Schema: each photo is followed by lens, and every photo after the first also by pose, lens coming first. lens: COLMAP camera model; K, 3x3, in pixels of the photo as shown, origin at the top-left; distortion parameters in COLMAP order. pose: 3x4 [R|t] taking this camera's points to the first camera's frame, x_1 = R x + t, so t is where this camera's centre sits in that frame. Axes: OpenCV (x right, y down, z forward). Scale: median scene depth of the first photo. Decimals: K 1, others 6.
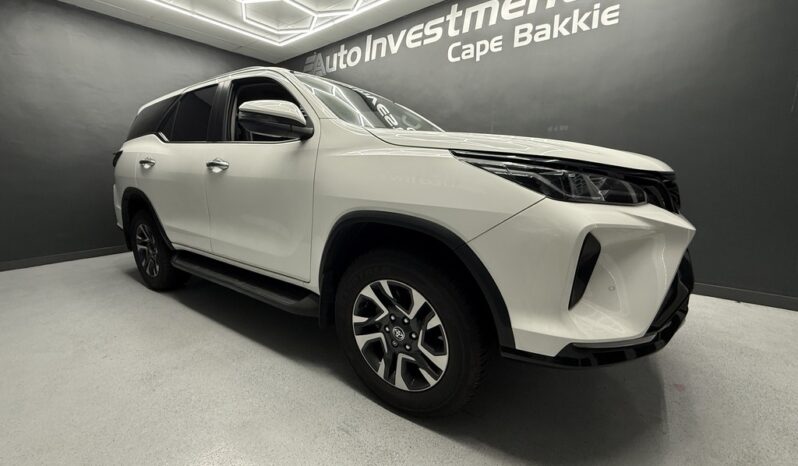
lens RADIAL K [[317.7, 0, 397.4], [0, 317.7, 234.2], [0, 0, 1]] dist [-0.000799, 0.000531]
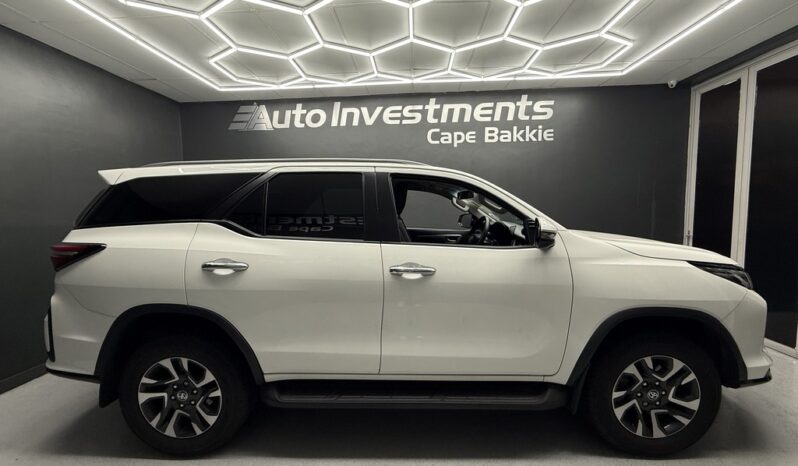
lens RADIAL K [[317.7, 0, 398.2], [0, 317.7, 234.2], [0, 0, 1]] dist [-0.000799, 0.000531]
pose [[0.834097, -0.050926, 0.549262, -0.666957], [0.112521, 0.990501, -0.079036, -0.155393], [-0.540020, 0.127727, 0.831904, 0.162552]]
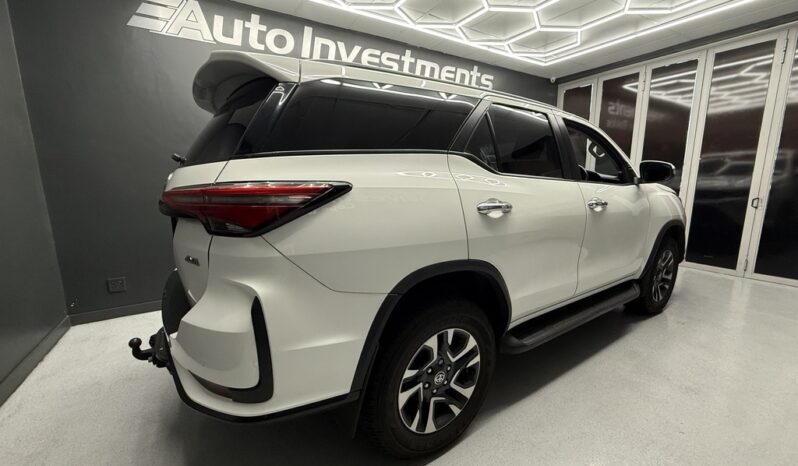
lens RADIAL K [[317.7, 0, 398.3], [0, 317.7, 232.5], [0, 0, 1]] dist [-0.000799, 0.000531]
pose [[0.367457, -0.156057, 0.916854, -1.093716], [0.178777, 0.979289, 0.095034, -0.210692], [-0.912696, 0.128991, 0.387746, 0.740786]]
